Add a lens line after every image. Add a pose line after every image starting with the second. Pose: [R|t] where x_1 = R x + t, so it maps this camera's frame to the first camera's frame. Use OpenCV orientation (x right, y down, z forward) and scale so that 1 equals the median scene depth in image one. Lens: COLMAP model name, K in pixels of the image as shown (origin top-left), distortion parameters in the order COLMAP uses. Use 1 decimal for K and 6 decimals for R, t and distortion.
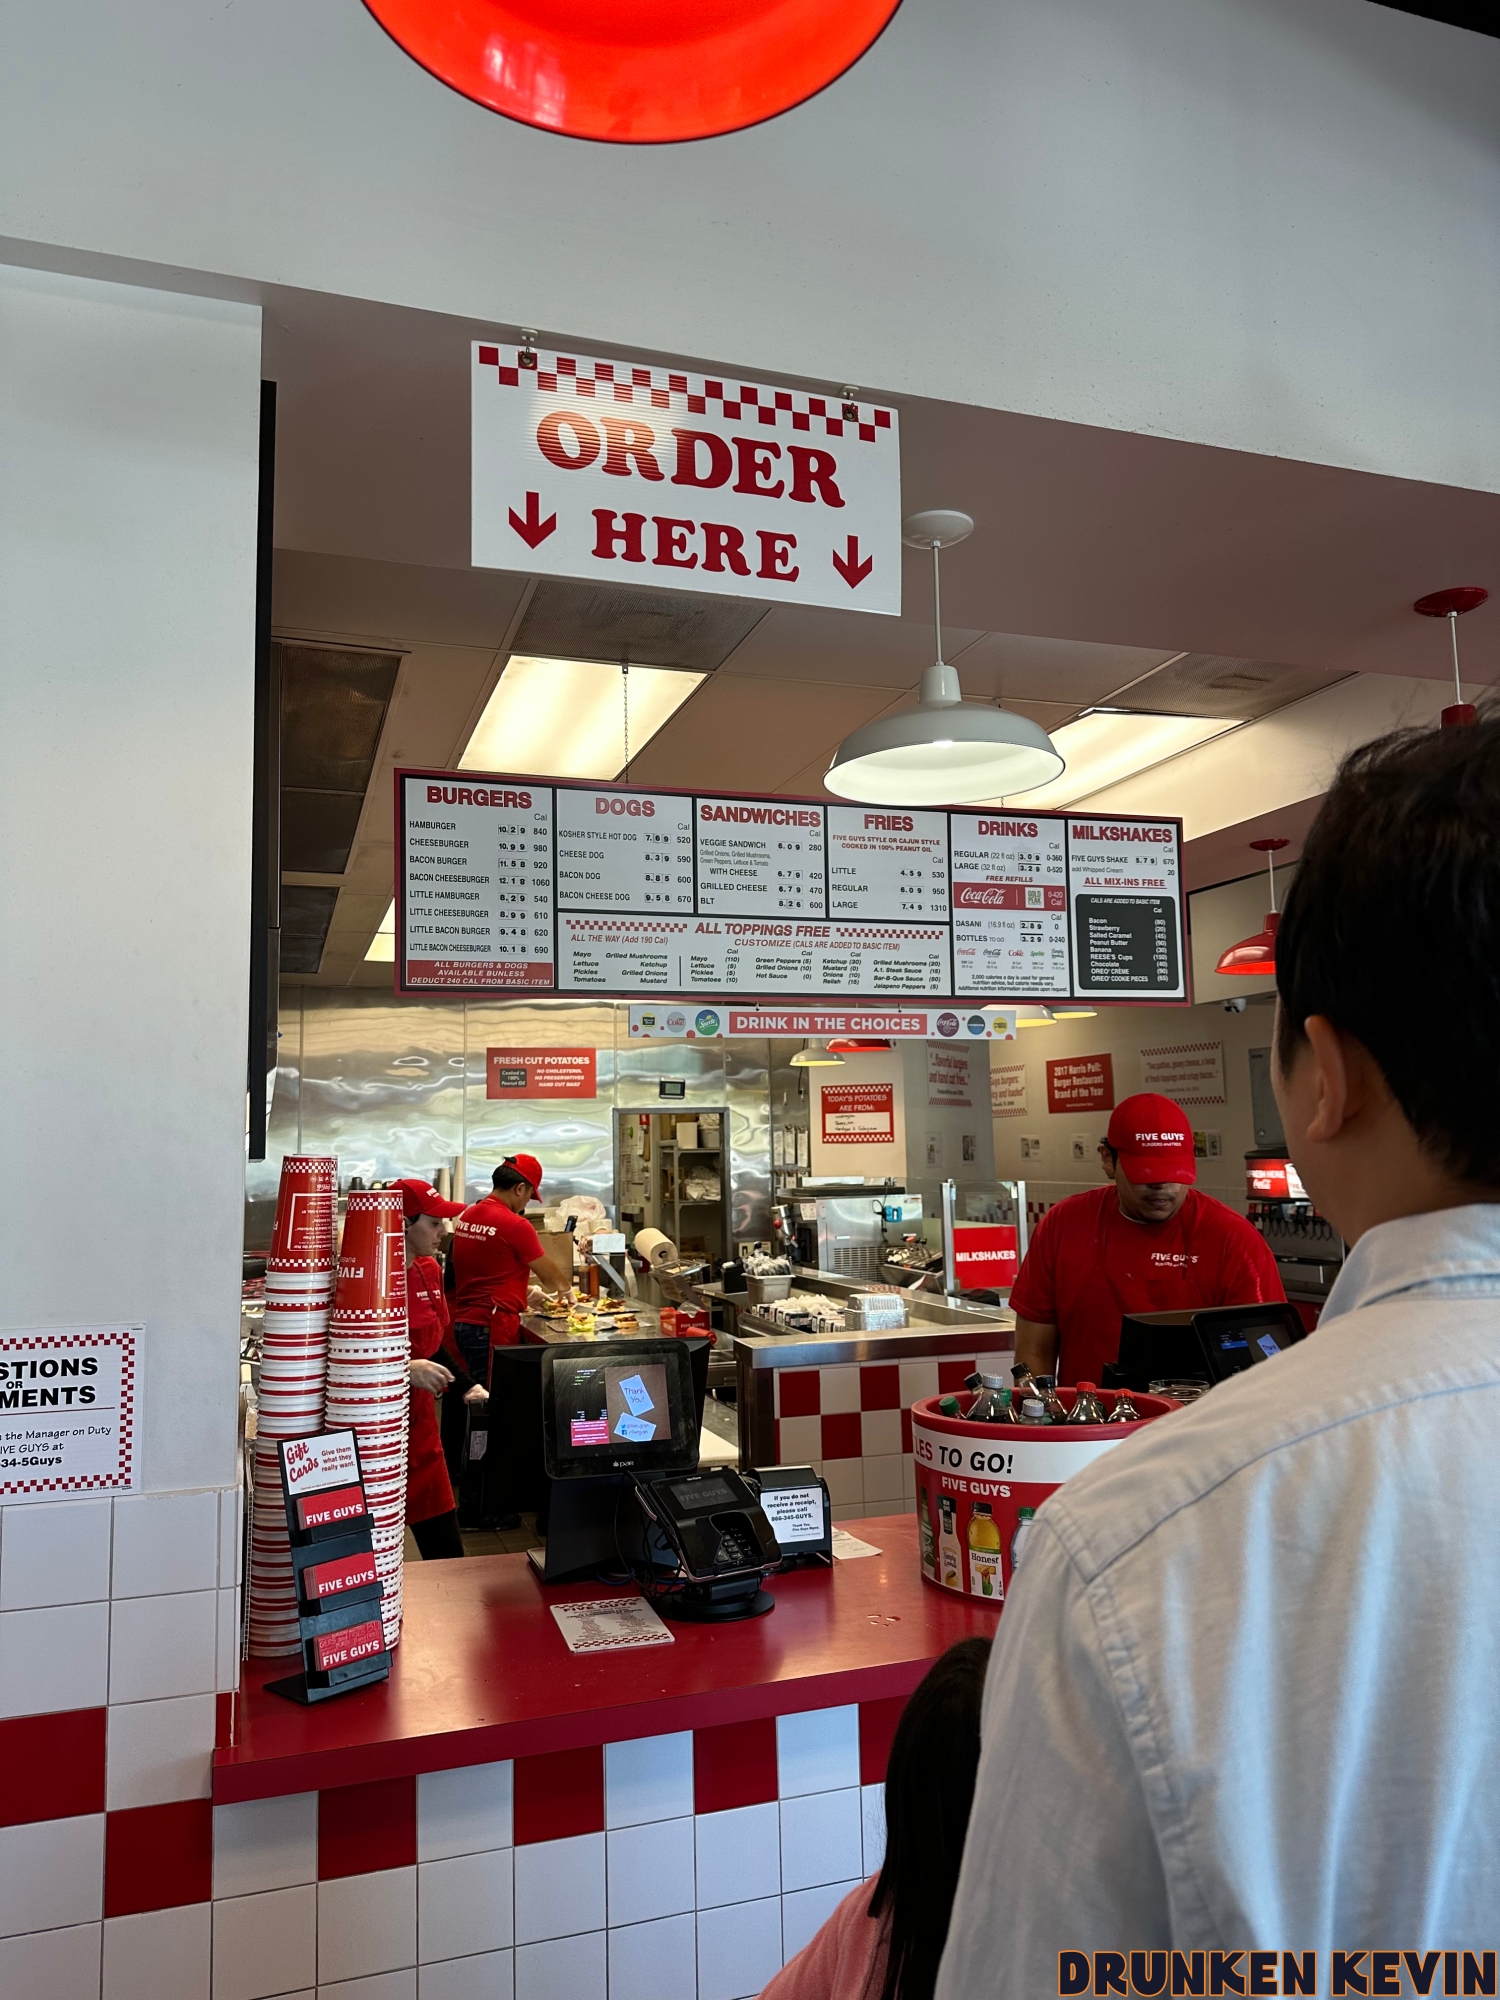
lens RADIAL K [[1447.9, 0, 753.8], [0, 1447.9, 1012.6], [0, 0, 1]] dist [-0.054742, 0.000384]
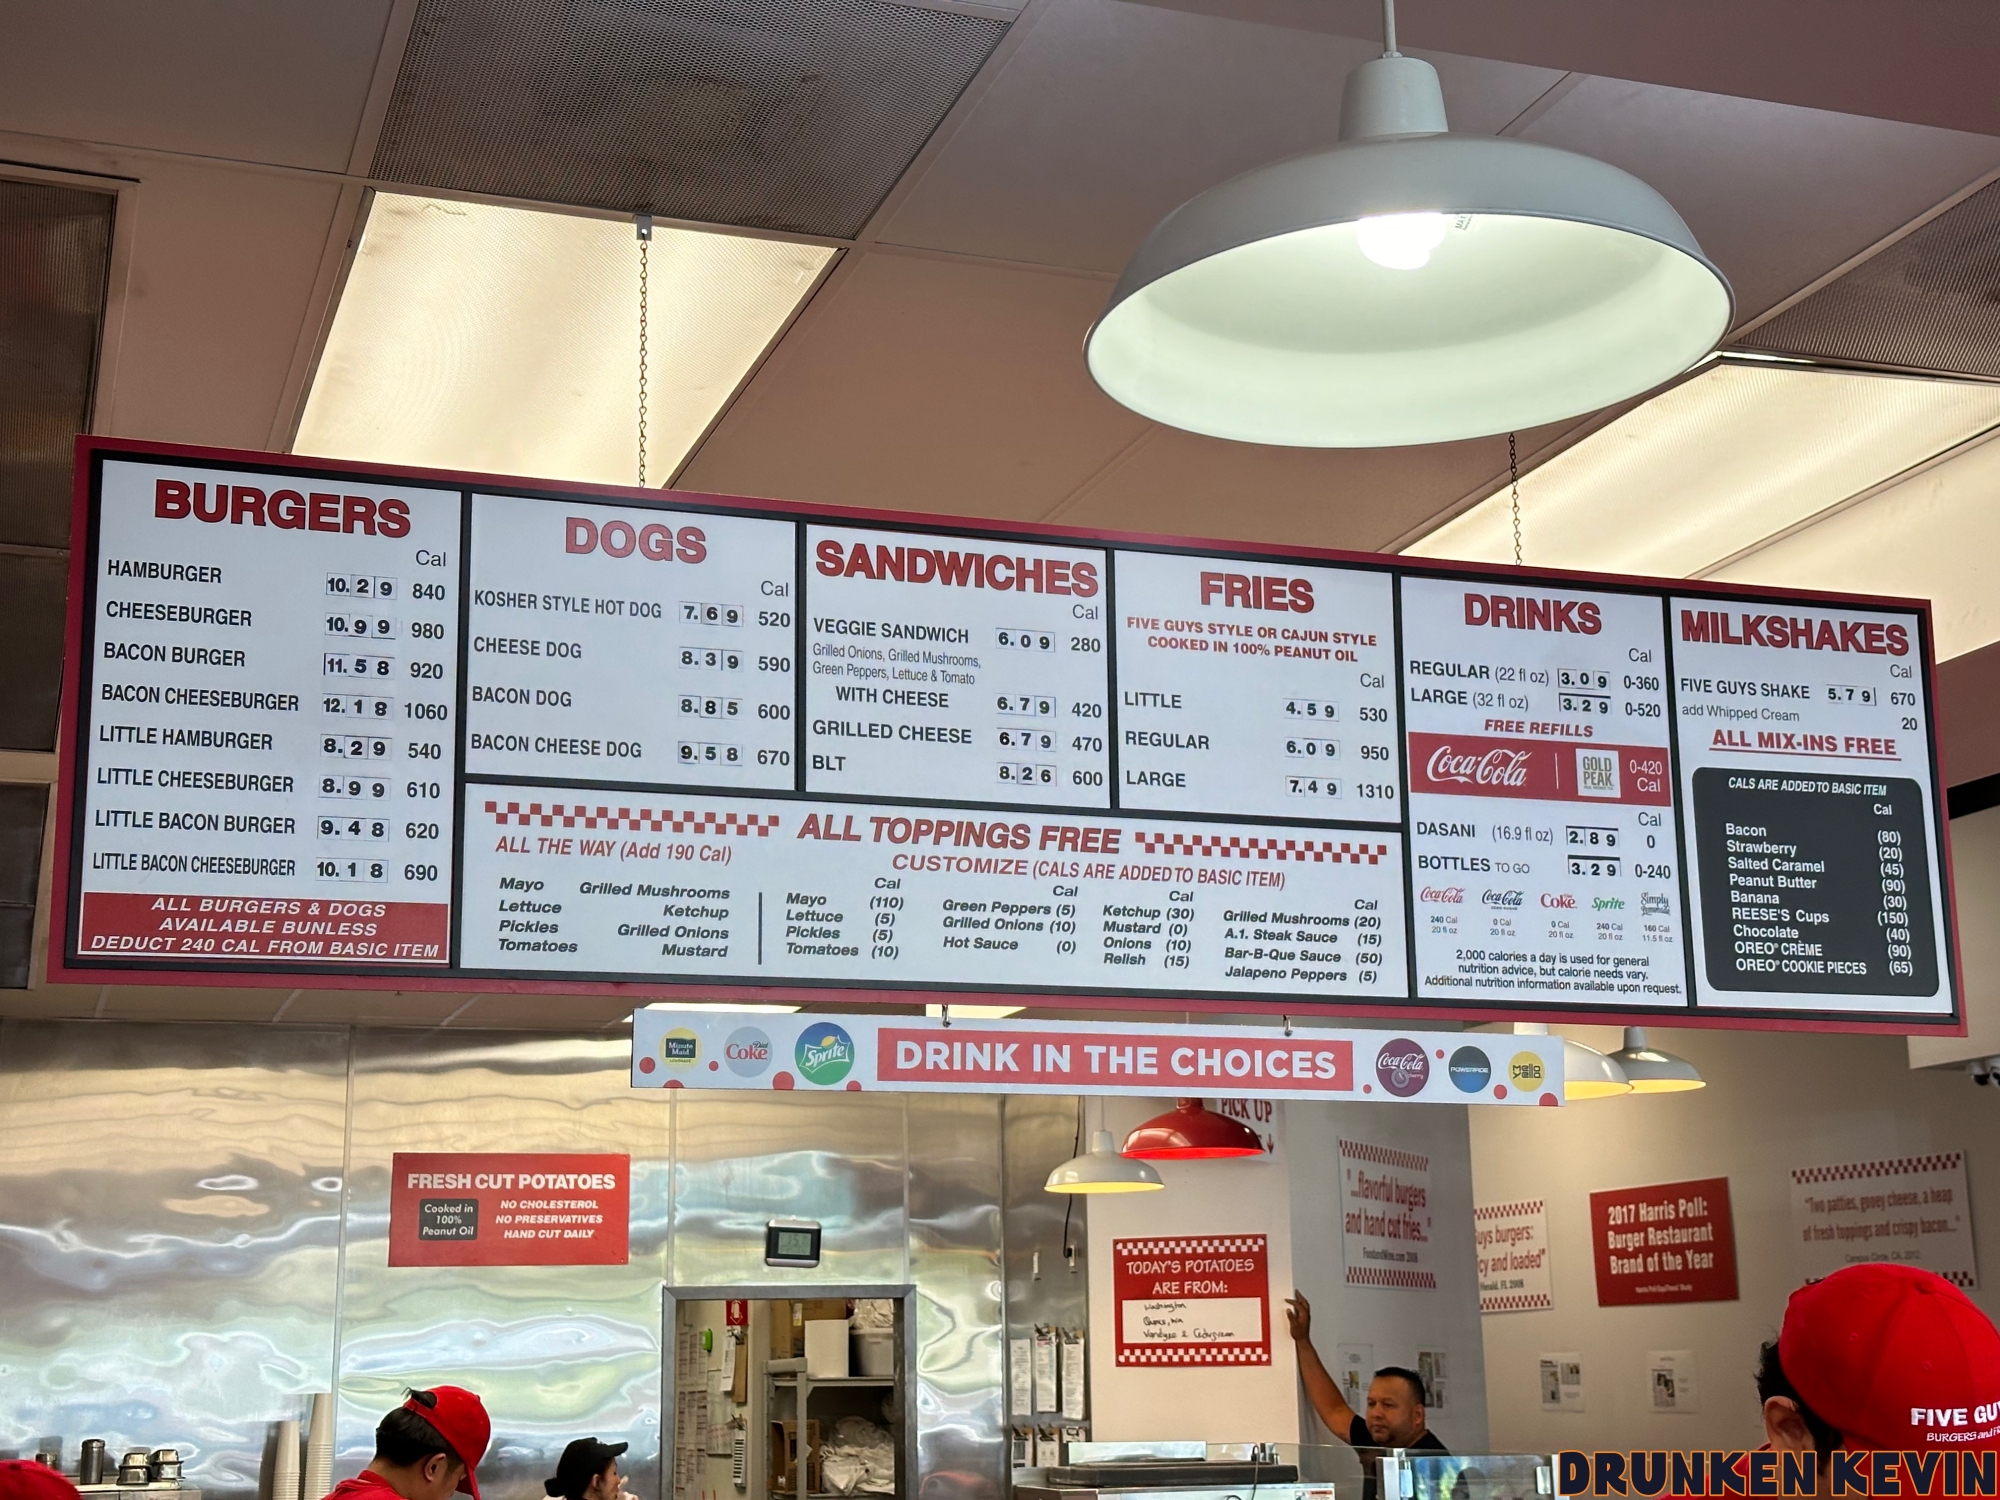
lens RADIAL K [[2746.4, 0, 1008.1], [0, 2746.4, 730.4], [0, 0, 1]] dist [0.038374, 0.000000]
pose [[0.999984, 0.003652, 0.004216, 0.015284], [-0.003027, 0.990163, -0.139886, 0.022917], [-0.004685, 0.139871, 0.990159, 0.188970]]
